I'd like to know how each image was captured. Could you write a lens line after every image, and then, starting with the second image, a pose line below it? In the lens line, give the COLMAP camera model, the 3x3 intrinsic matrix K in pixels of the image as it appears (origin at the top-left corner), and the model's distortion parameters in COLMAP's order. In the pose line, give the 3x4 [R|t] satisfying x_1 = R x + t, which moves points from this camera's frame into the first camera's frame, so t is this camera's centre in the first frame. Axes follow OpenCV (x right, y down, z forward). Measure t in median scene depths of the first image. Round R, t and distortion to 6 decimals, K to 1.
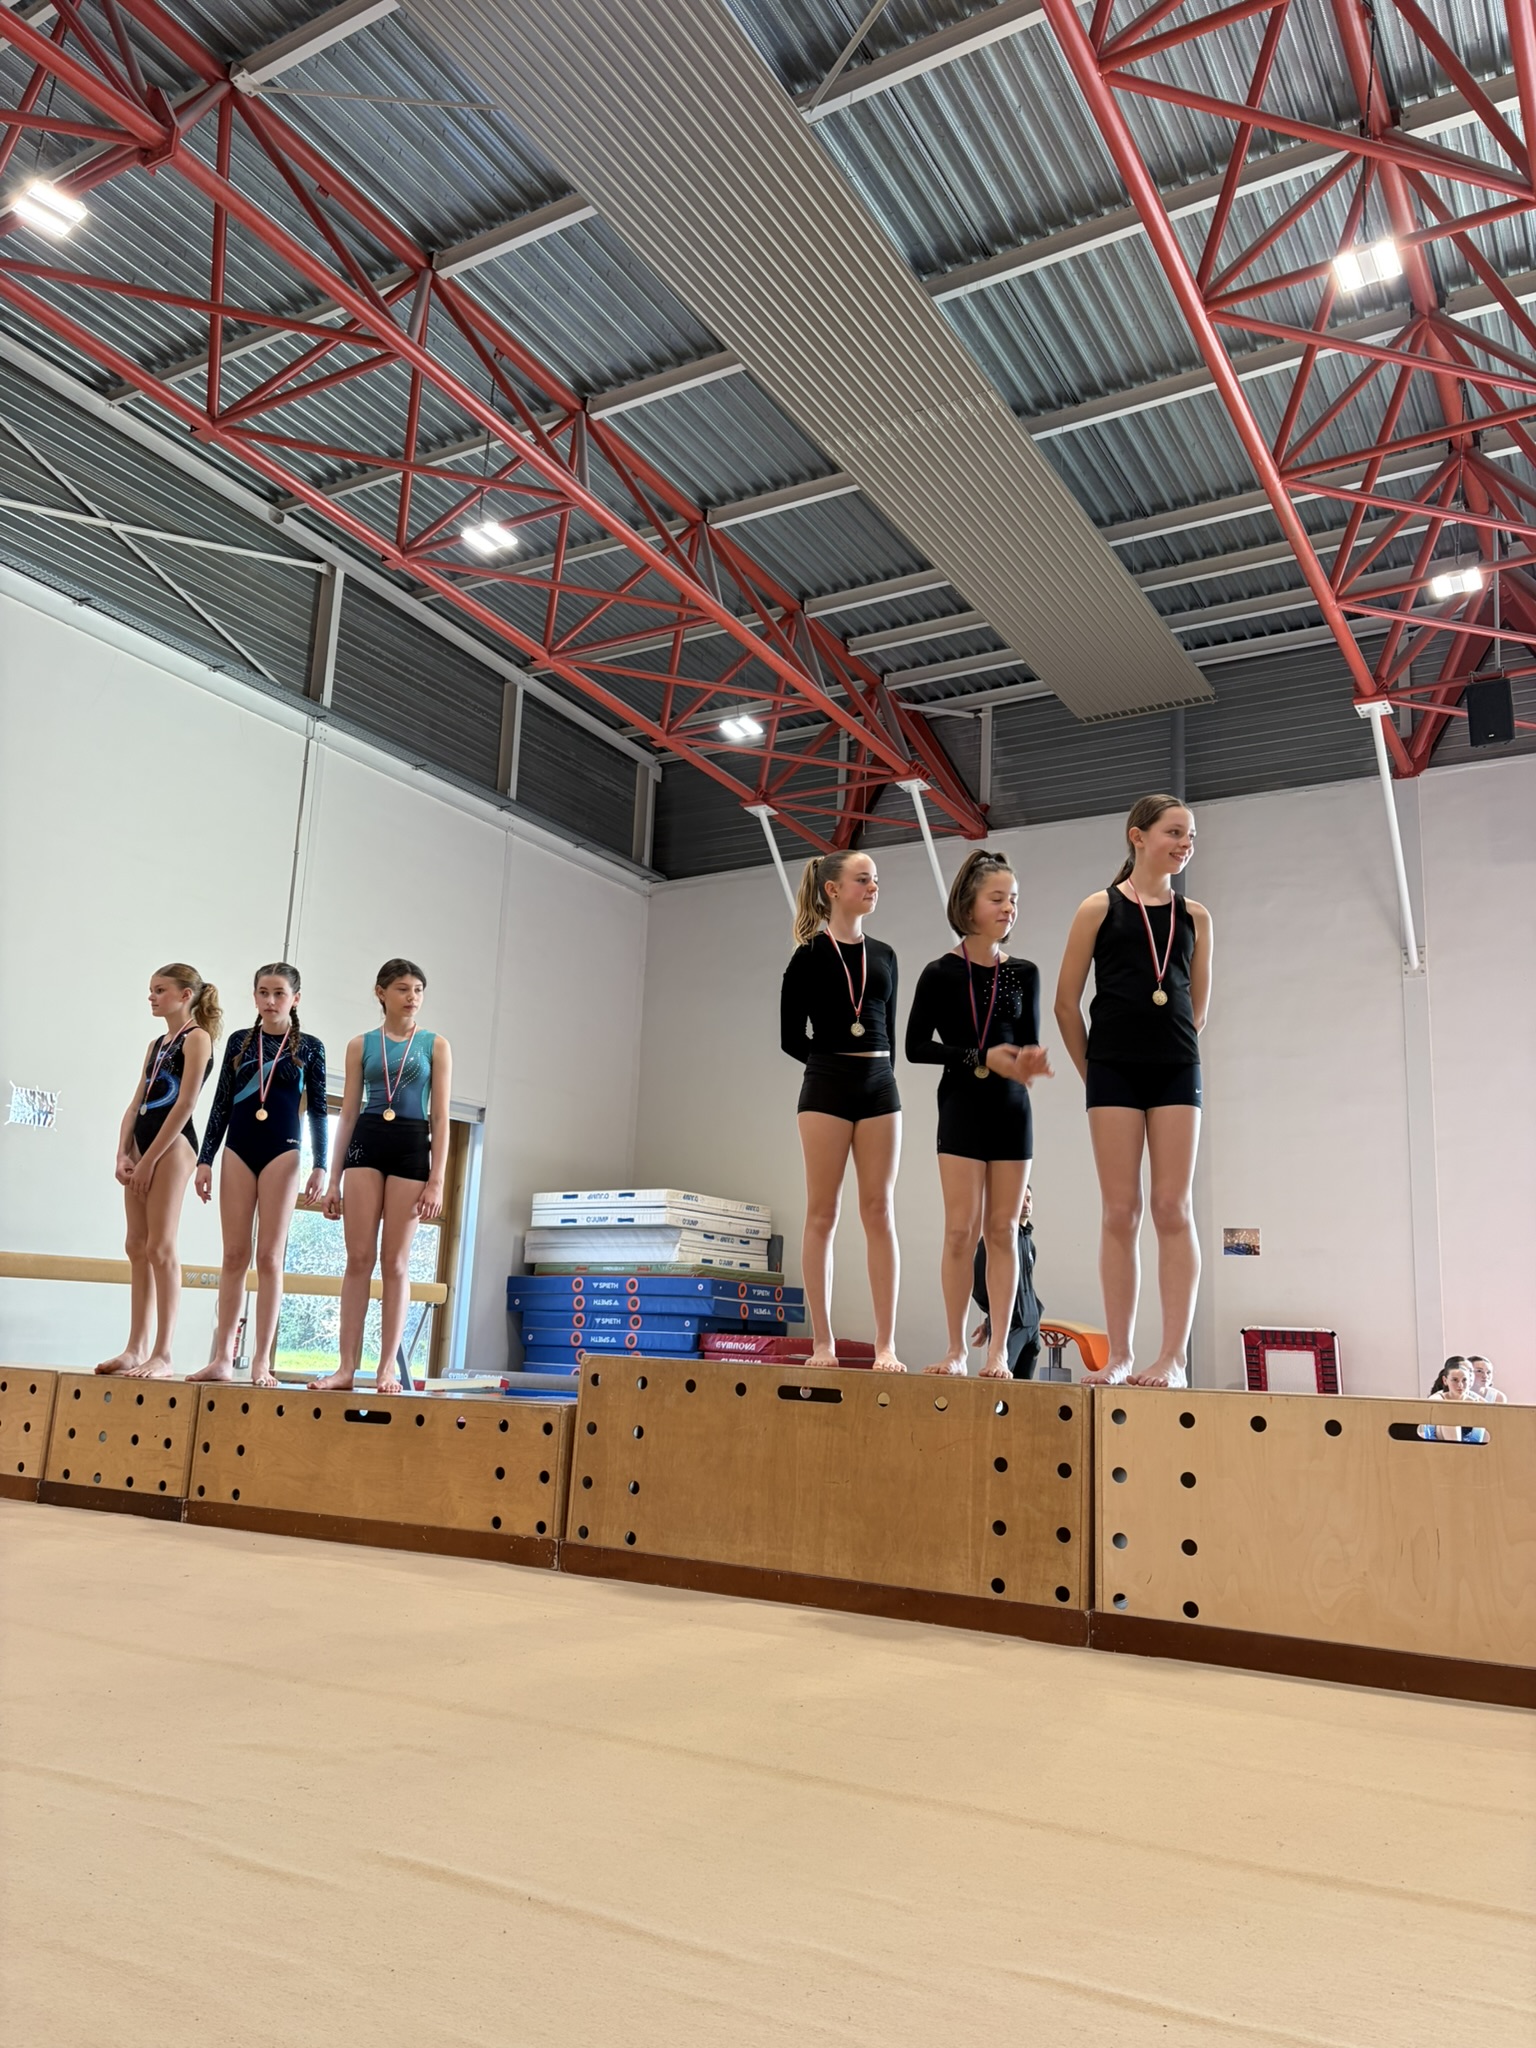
lens RADIAL K [[1543.1, 0, 760.5], [0, 1543.1, 1035.3], [0, 0, 1]] dist [0.033189, -0.034230]
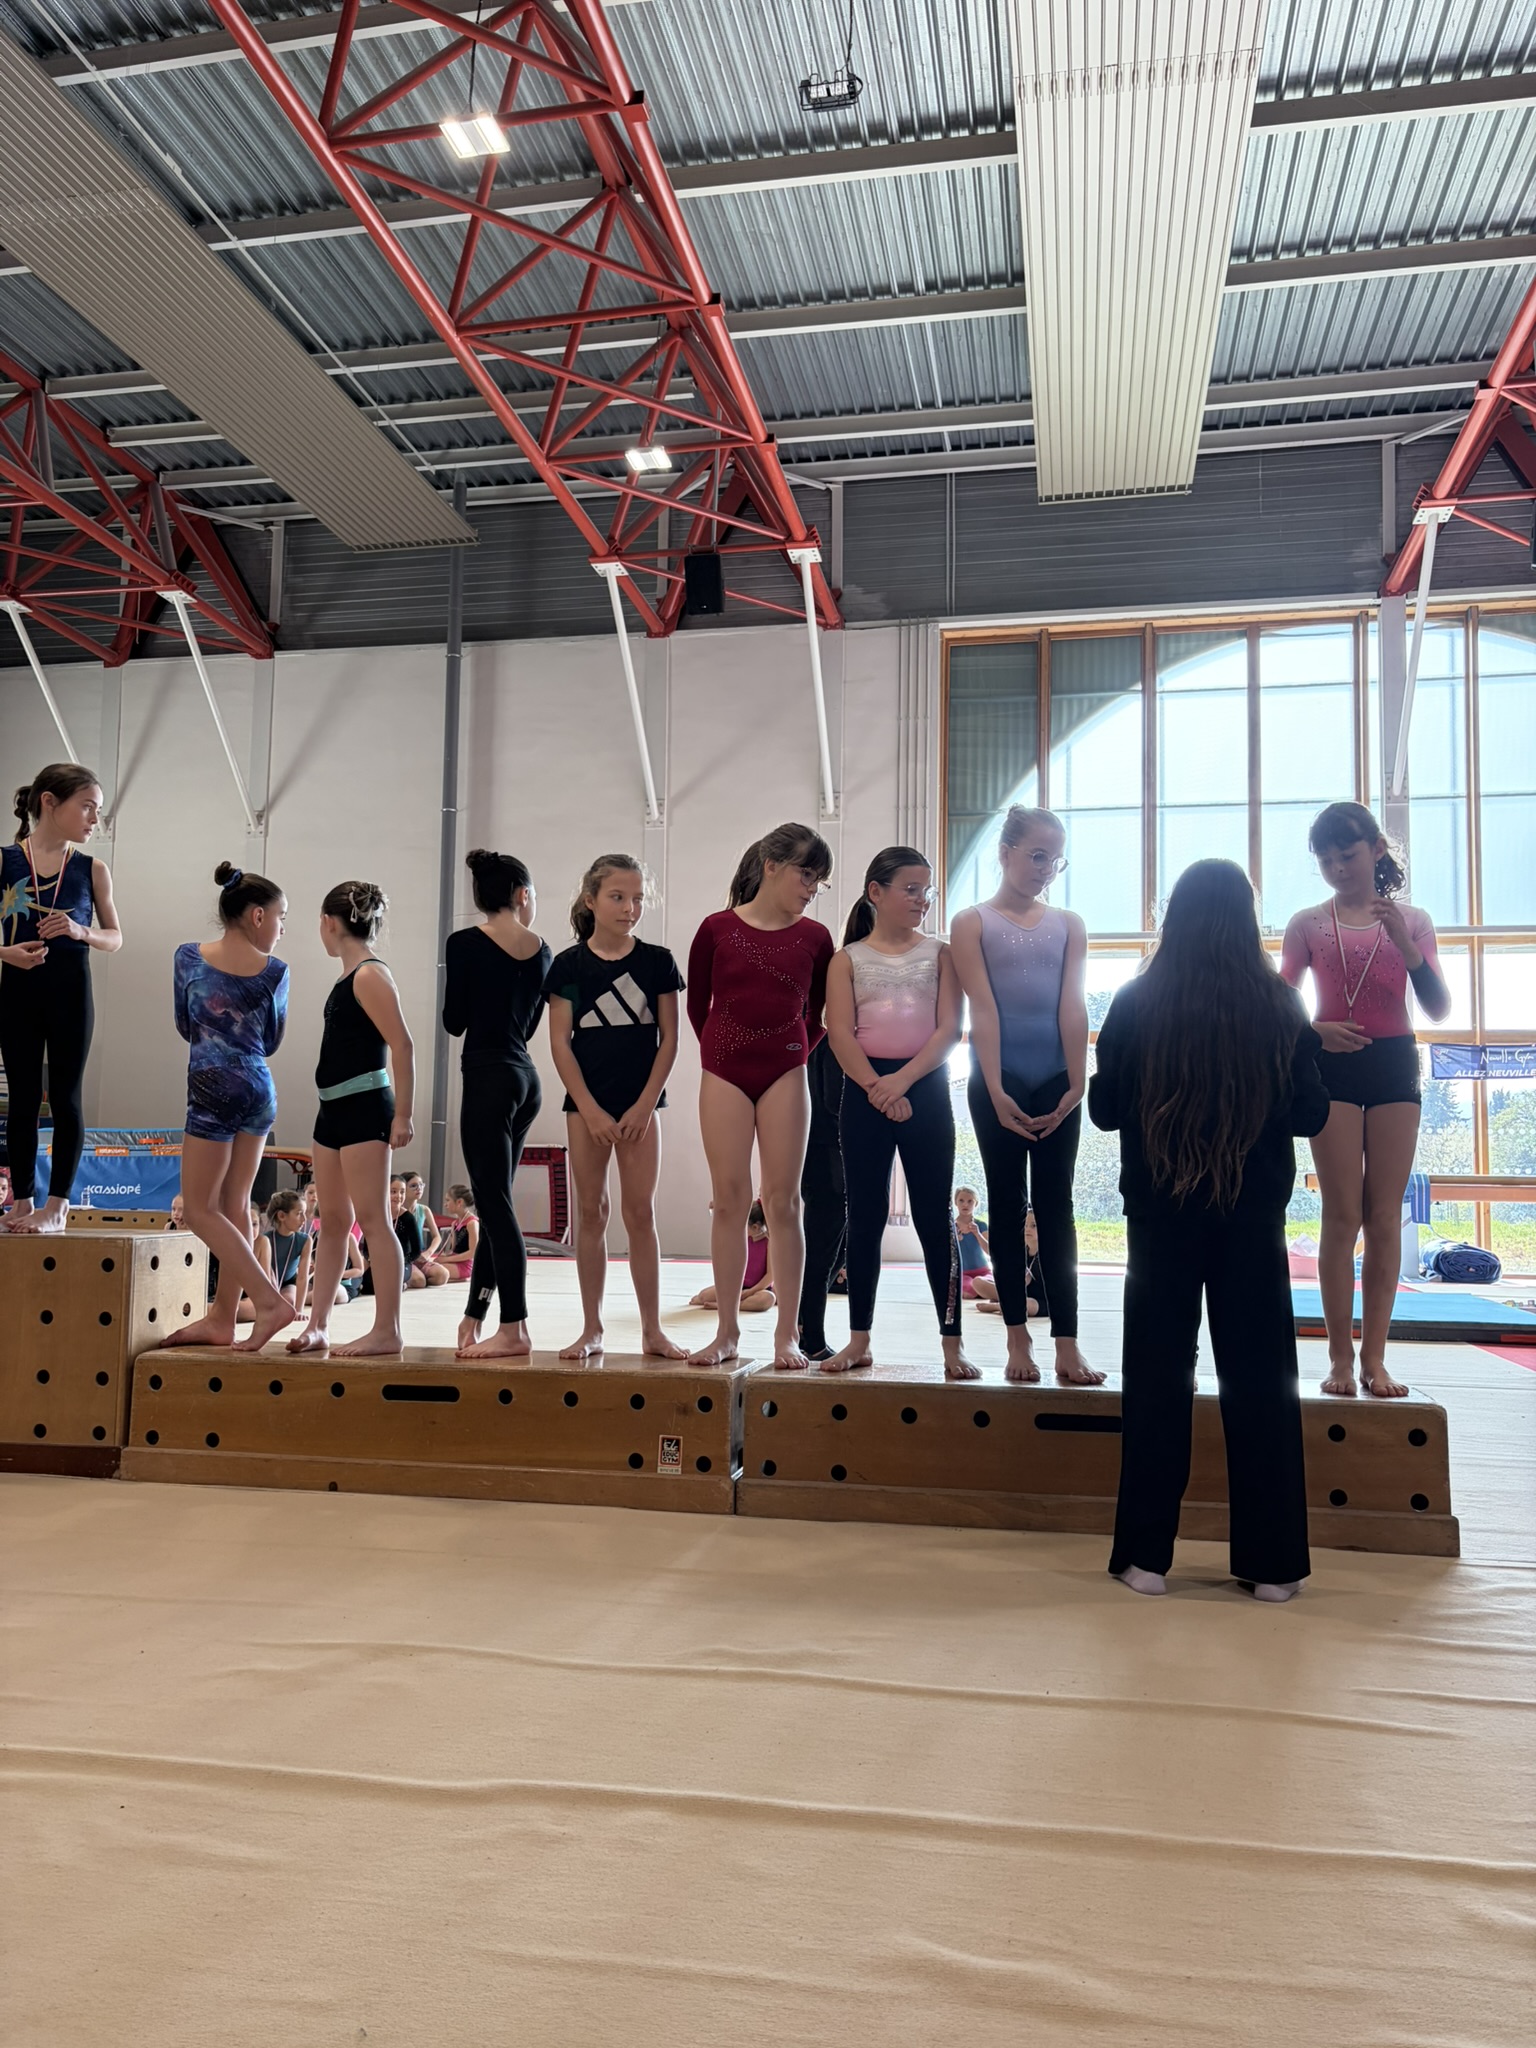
lens RADIAL K [[1543.1, 0, 763.2], [0, 1543.1, 1045.8], [0, 0, 1]] dist [0.033189, -0.034230]
pose [[0.943293, 0.001113, 0.331959, 0.149844], [-0.041970, 0.992370, 0.115936, -0.015046], [-0.329297, -0.123294, 0.936142, -0.068962]]
